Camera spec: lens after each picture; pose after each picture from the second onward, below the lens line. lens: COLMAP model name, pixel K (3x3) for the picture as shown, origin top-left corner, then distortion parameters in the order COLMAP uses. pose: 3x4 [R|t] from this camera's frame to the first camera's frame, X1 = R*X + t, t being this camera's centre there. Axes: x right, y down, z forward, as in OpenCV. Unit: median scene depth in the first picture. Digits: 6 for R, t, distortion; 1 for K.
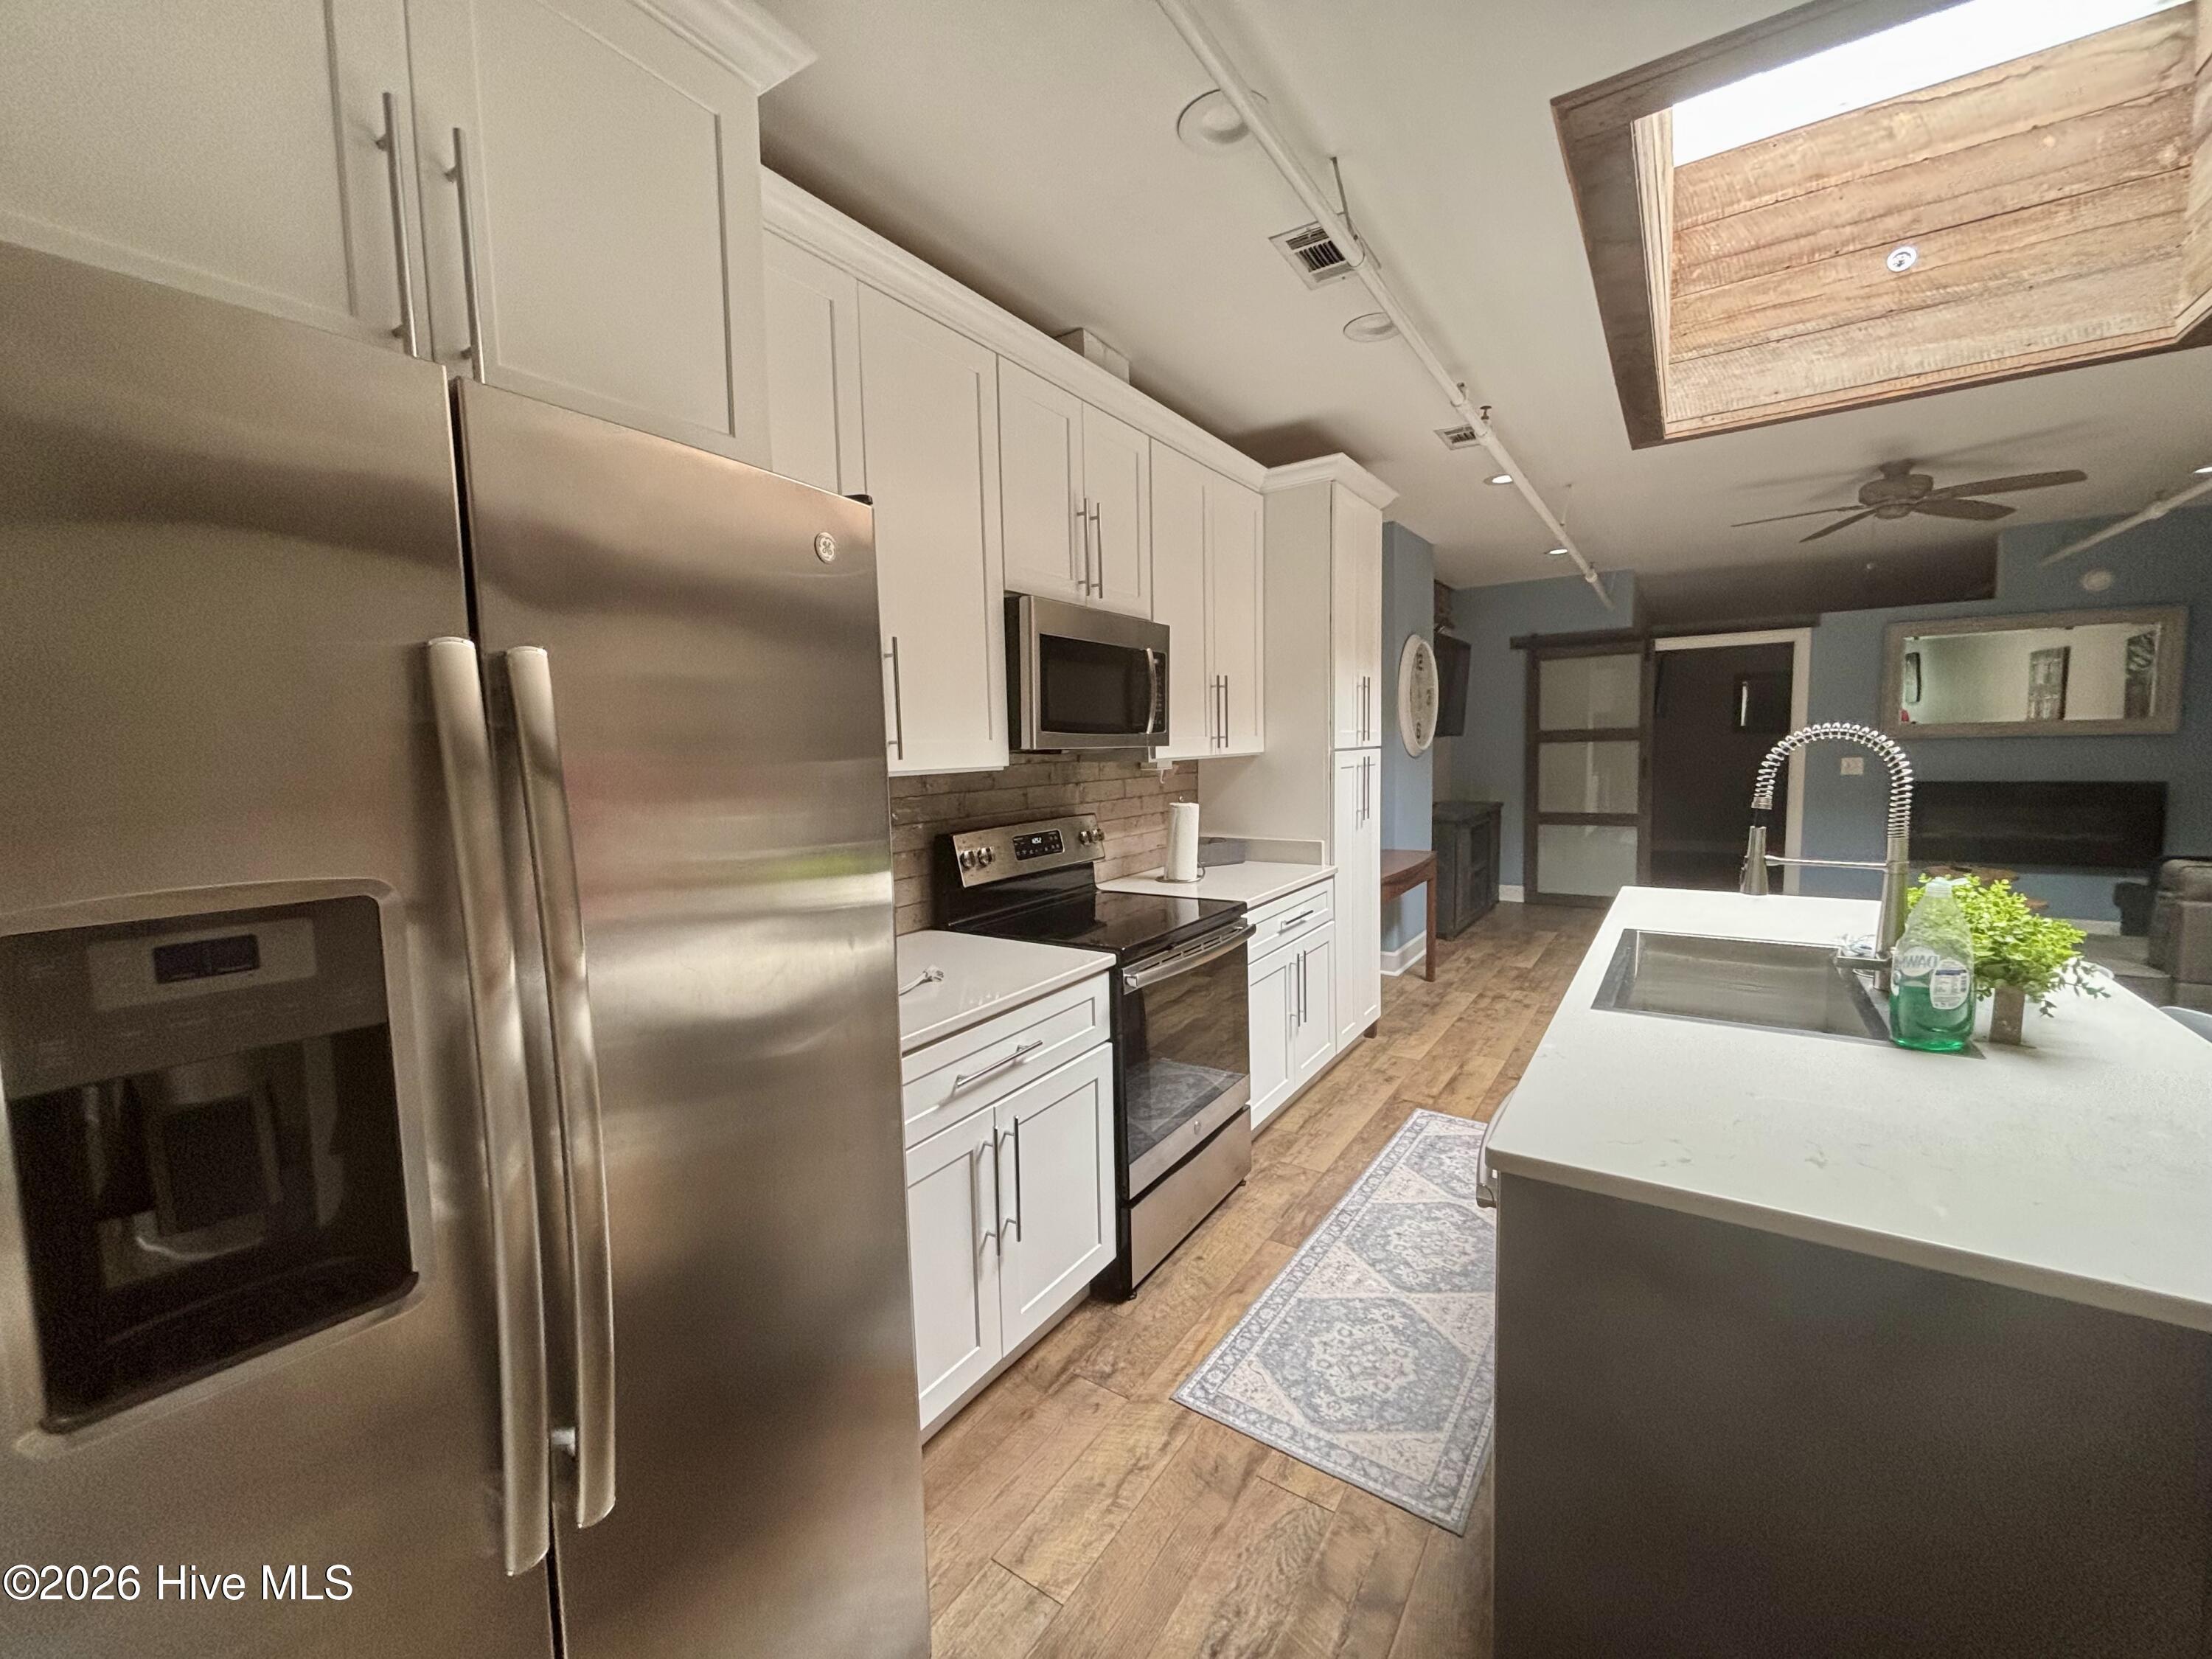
lens RADIAL K [[896.4, 0, 1108.6], [0, 896.4, 823.0], [0, 0, 1]] dist [-0.000165, 0.000324]
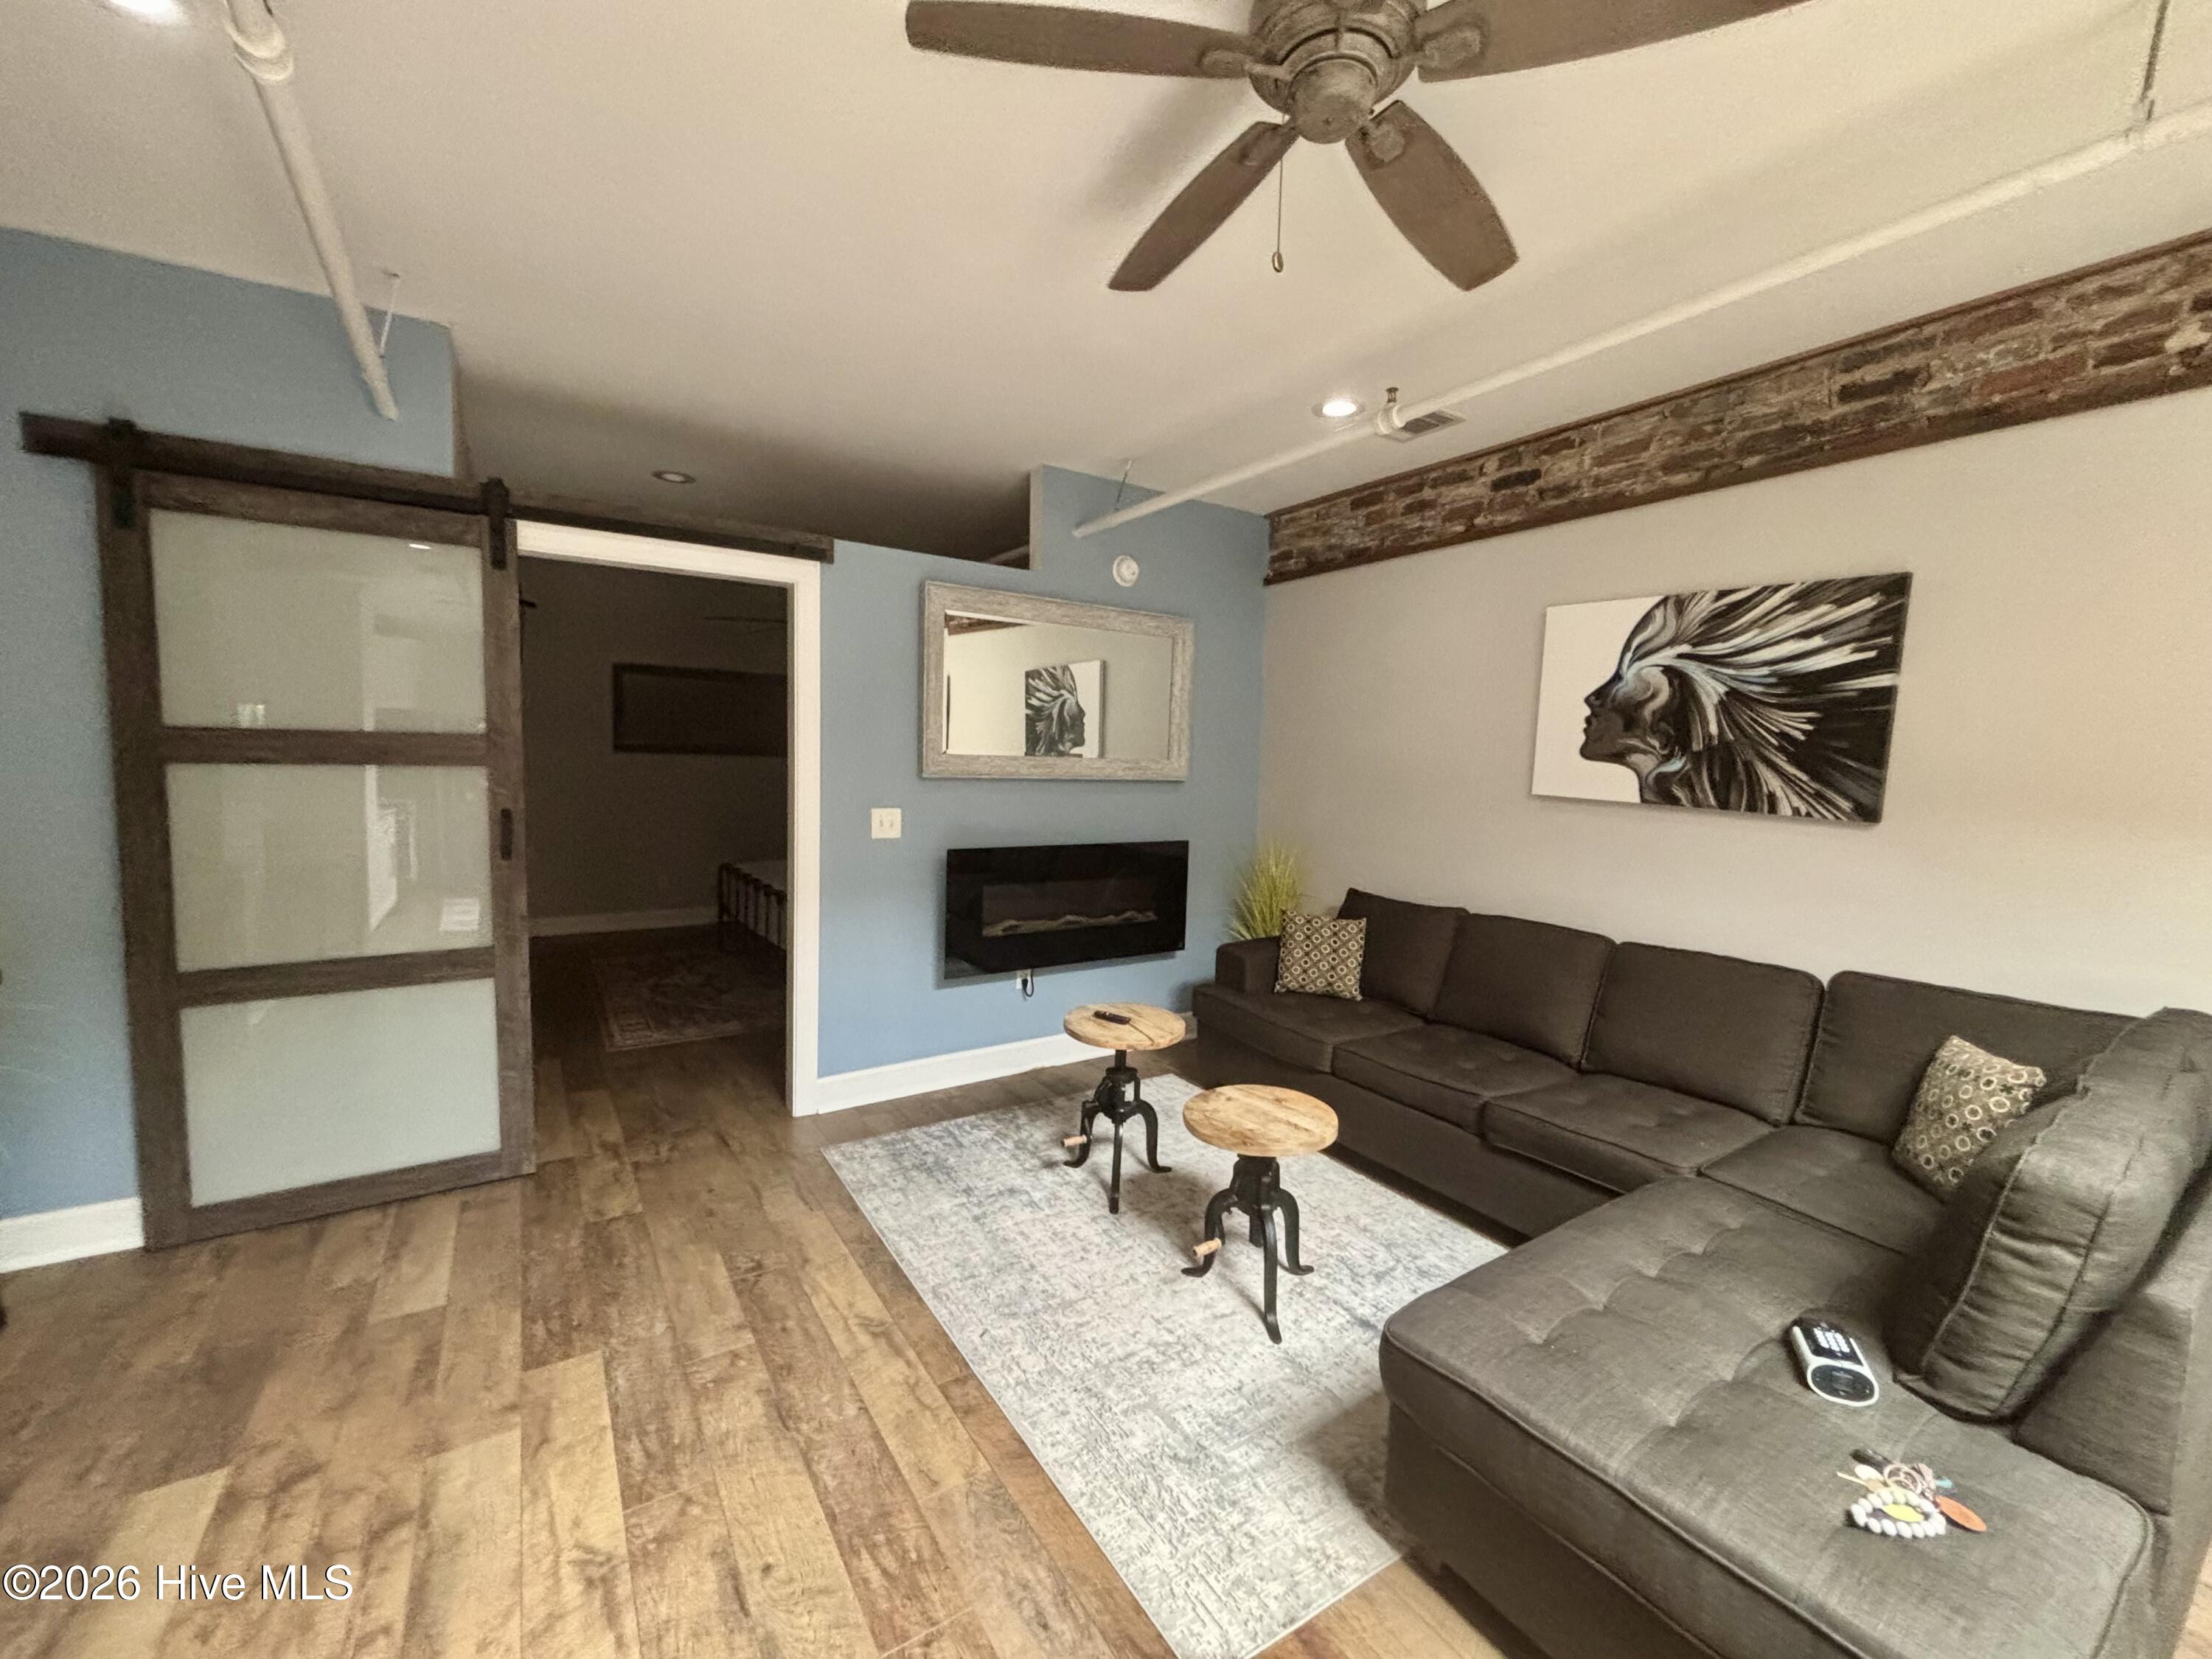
lens RADIAL K [[885.2, 0, 1114.7], [0, 885.2, 827.9], [0, 0, 1]] dist [-0.001188, 0.000586]
pose [[0.396922, -0.035701, 0.917158, 0.376165], [0.045694, 0.998773, 0.019103, -0.065353], [-0.916714, 0.034327, 0.398067, 0.650446]]
